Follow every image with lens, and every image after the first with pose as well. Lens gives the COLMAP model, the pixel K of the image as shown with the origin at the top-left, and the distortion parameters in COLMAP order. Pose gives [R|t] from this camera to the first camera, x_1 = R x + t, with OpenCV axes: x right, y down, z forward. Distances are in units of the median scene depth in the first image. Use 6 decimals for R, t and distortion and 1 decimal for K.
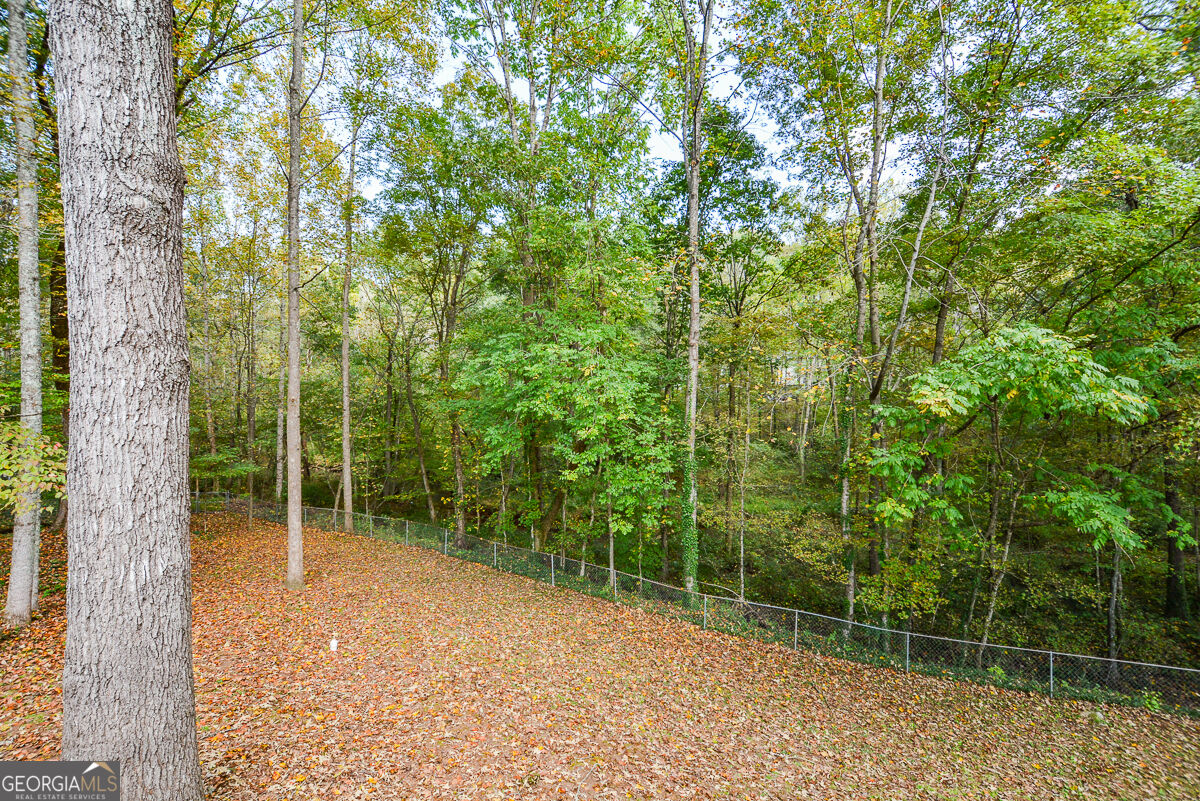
lens RADIAL K [[518.4, 0, 597.5], [0, 518.4, 395.9], [0, 0, 1]] dist [0.001731, -0.001675]
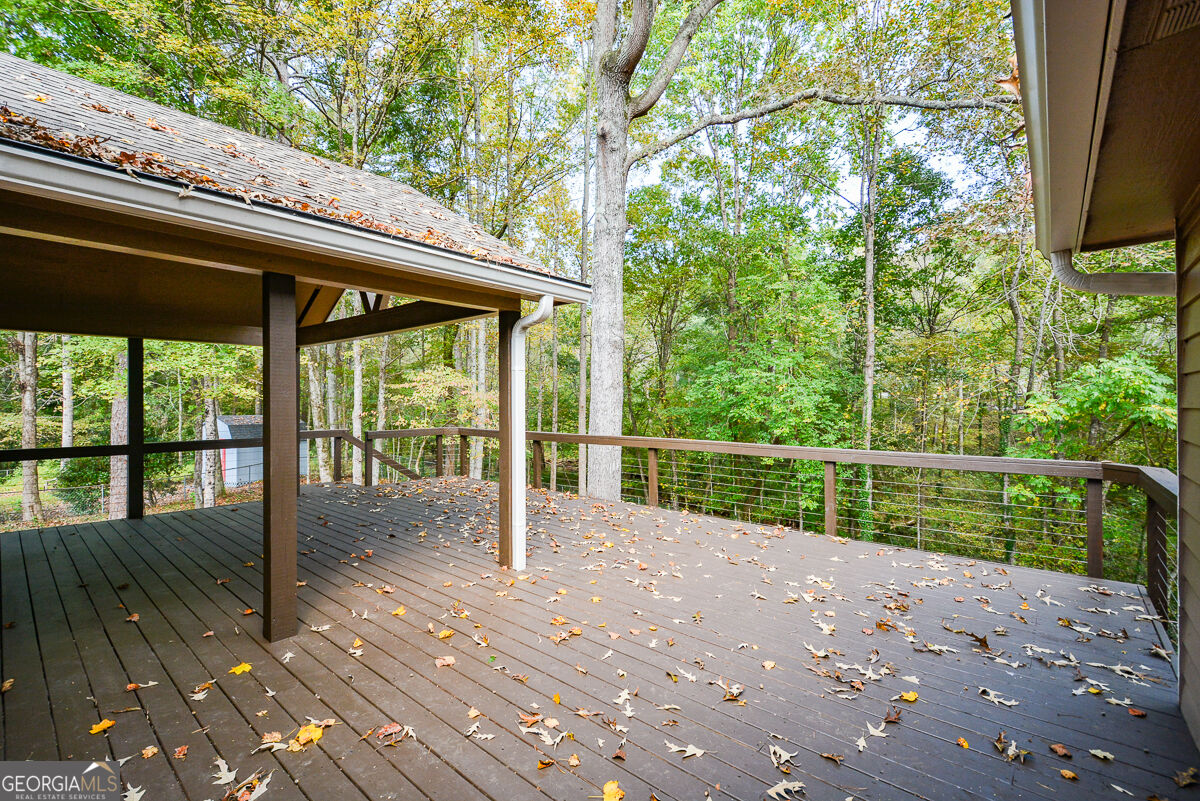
lens RADIAL K [[518.4, 0, 606.2], [0, 518.4, 393.2], [0, 0, 1]] dist [0.001731, -0.001675]
pose [[0.939342, -0.001952, -0.342976, 0.015690], [-0.005584, 0.999764, -0.020982, -0.000909], [0.342936, 0.021624, 0.939110, -0.442367]]
